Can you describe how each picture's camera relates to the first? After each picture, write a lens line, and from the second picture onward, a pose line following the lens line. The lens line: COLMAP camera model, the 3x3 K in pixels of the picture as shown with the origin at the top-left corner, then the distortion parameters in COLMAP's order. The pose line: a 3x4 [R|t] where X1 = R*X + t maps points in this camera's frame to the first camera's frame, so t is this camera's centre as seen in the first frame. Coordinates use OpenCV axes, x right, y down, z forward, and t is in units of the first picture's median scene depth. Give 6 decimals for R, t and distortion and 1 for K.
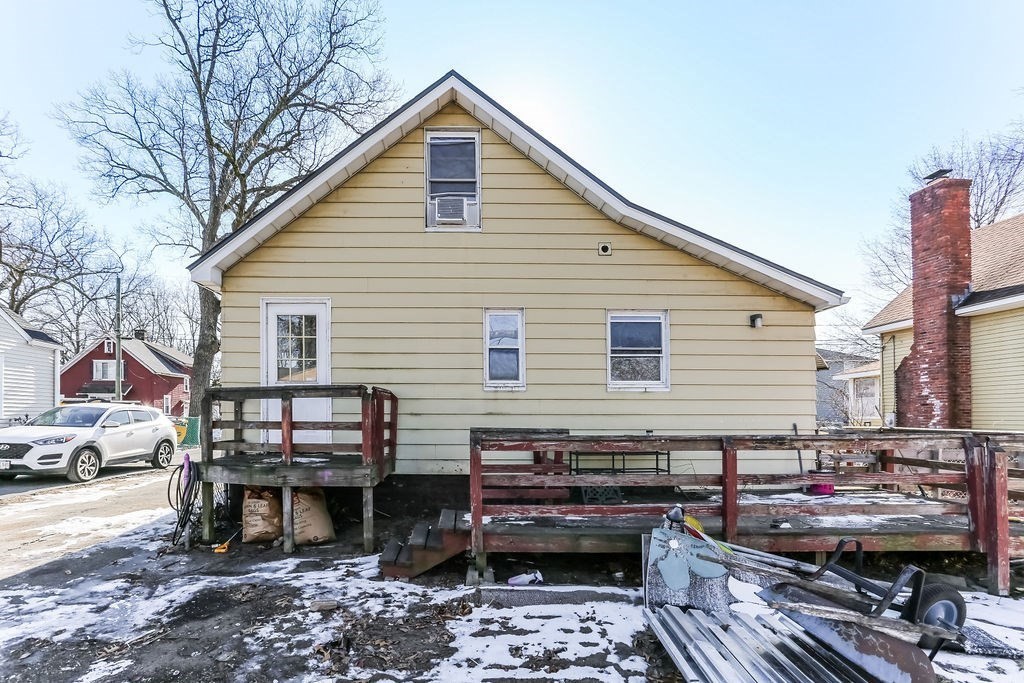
lens RADIAL K [[524.3, 0, 513.4], [0, 524.3, 406.1], [0, 0, 1]] dist [-0.028899, 0.029776]
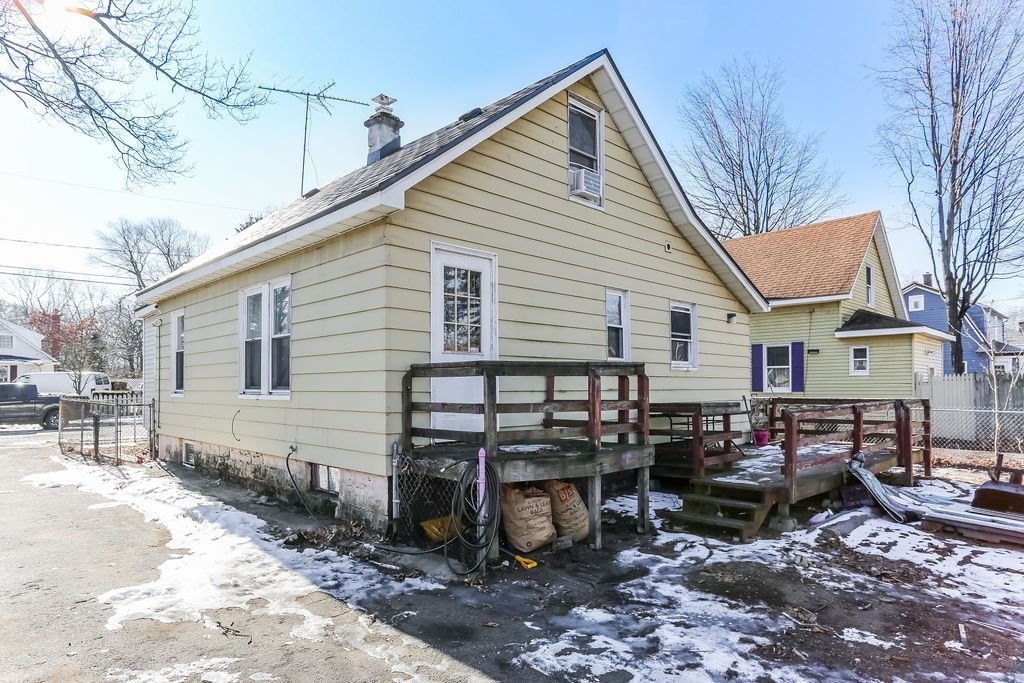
lens RADIAL K [[600.9, 0, 510.7], [0, 600.9, 366.4], [0, 0, 1]] dist [-0.036145, 0.029284]
pose [[0.723797, 0.018343, 0.689769, -1.053446], [-0.005256, 0.999764, -0.021071, -0.006391], [-0.689993, 0.011625, 0.723723, 0.304232]]
